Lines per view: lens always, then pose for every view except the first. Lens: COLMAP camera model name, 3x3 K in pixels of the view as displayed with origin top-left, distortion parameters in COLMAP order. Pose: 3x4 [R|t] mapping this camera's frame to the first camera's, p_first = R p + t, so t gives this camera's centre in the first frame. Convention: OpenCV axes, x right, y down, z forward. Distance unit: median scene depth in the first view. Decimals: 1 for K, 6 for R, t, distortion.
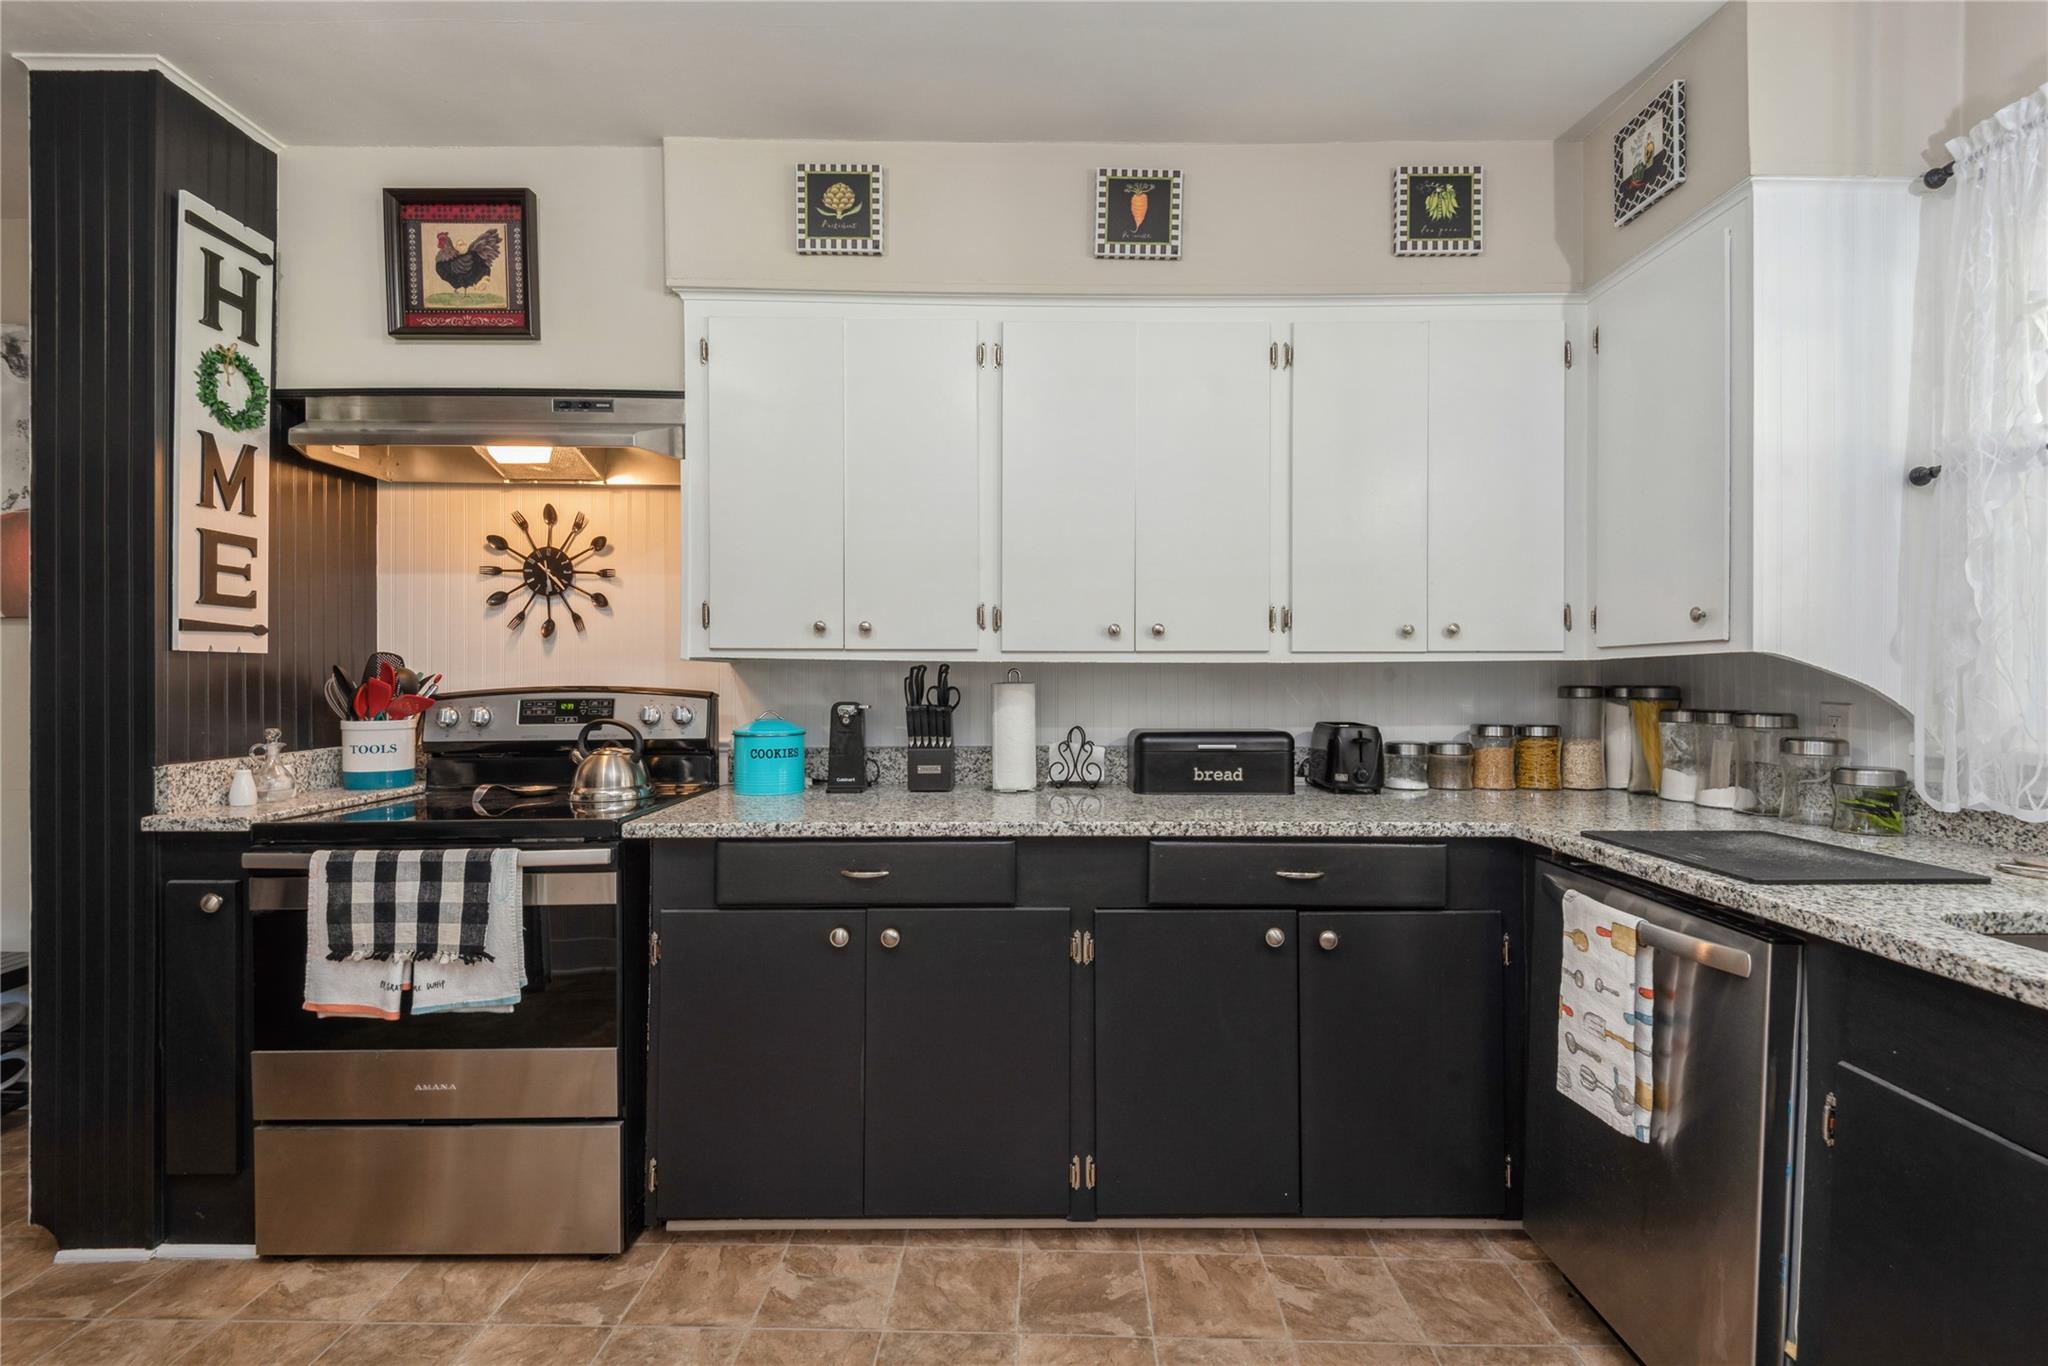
lens RADIAL K [[925.3, 0, 1020.3], [0, 925.3, 684.4], [0, 0, 1]] dist [0.017822, -0.003249]
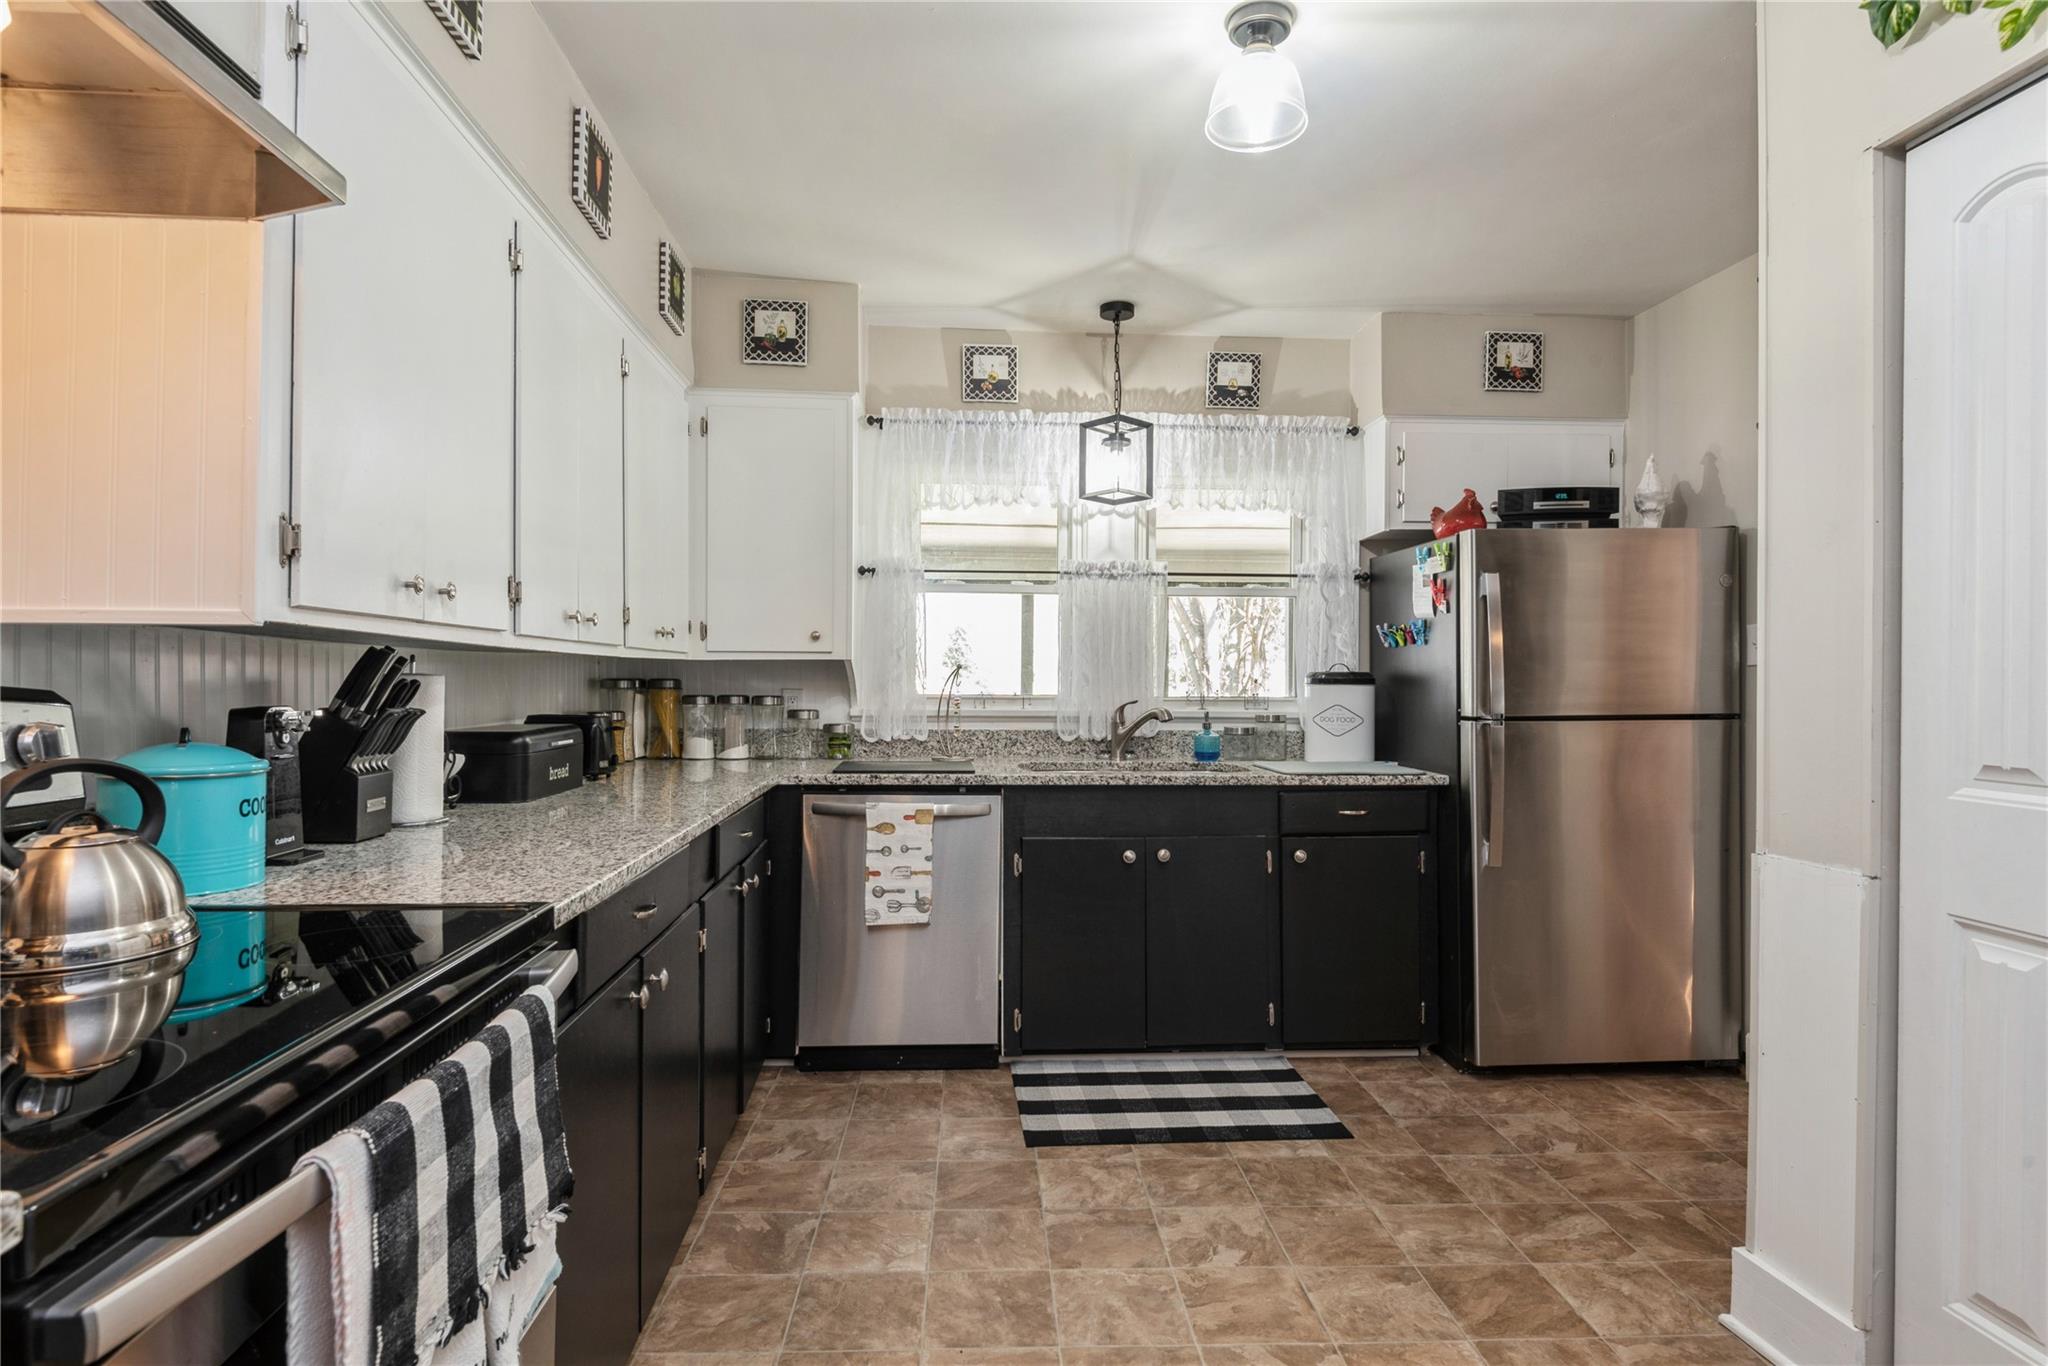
lens RADIAL K [[1049.2, 0, 1015.5], [0, 1049.2, 682.1], [0, 0, 1]] dist [0.025349, -0.016505]
pose [[-0.057436, -0.001844, 0.998347, -1.153795], [-0.000462, 0.999998, 0.001820, 0.003829], [-0.998349, -0.000357, -0.057437, 0.763396]]
